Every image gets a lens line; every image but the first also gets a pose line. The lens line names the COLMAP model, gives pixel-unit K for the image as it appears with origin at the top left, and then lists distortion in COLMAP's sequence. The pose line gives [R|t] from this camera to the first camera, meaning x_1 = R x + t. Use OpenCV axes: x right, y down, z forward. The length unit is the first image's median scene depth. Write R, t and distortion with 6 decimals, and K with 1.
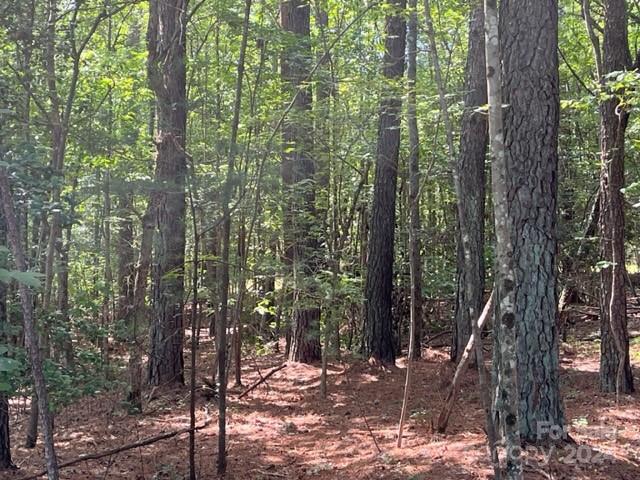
lens RADIAL K [[1100.5, 0, 319.7], [0, 1100.5, 240.0], [0, 0, 1]] dist [0.095589, 0.000000]
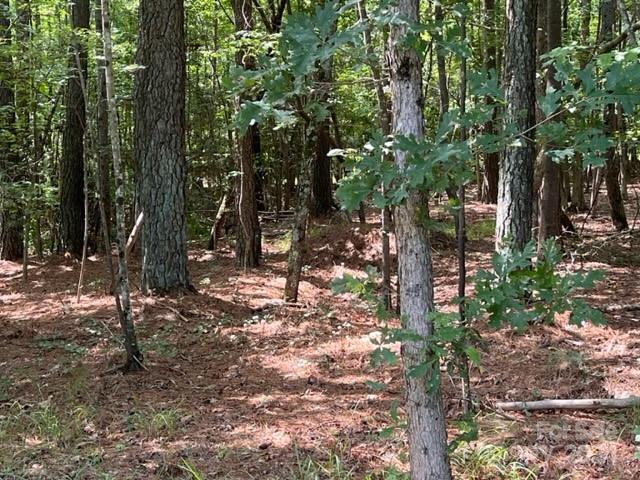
lens RADIAL K [[1100.5, 0, 321.0], [0, 1100.5, 235.5], [0, 0, 1]] dist [0.095589, 0.000000]
pose [[0.966807, -0.021571, 0.254594, 0.010788], [0.002863, 0.997282, 0.073623, -0.001584], [-0.255490, -0.070450, 0.964241, -0.349464]]
